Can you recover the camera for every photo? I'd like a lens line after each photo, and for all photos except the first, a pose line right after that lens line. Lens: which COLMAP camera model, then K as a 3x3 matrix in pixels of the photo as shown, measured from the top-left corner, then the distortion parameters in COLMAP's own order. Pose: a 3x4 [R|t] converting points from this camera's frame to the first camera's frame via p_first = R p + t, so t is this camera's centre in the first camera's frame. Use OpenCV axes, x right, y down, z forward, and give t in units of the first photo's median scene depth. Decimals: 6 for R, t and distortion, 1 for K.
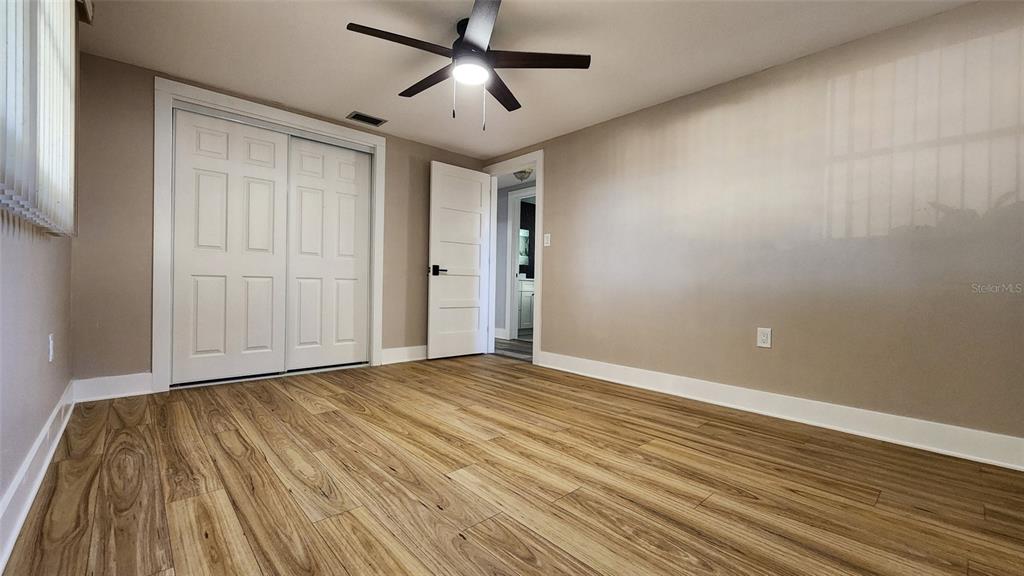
lens RADIAL K [[417.0, 0, 512.3], [0, 417.0, 287.1], [0, 0, 1]] dist [0.002477, 0.000127]
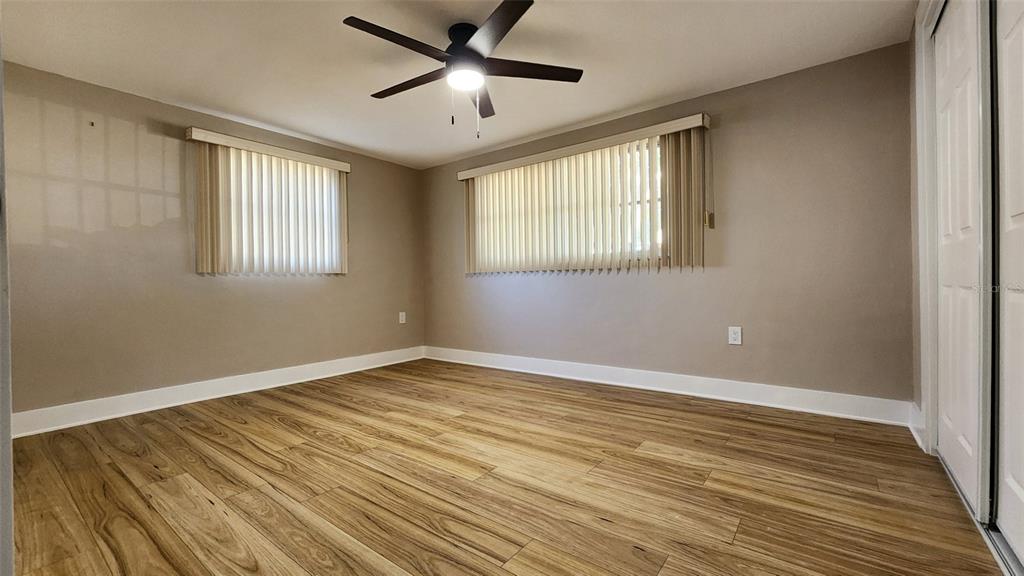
lens RADIAL K [[417.0, 0, 513.3], [0, 417.0, 285.0], [0, 0, 1]] dist [0.002477, 0.000127]
pose [[-0.984447, -0.002031, -0.175669, -0.042371], [-0.003469, 0.999963, 0.007878, -0.042841], [0.175647, 0.008364, -0.984418, 2.082863]]
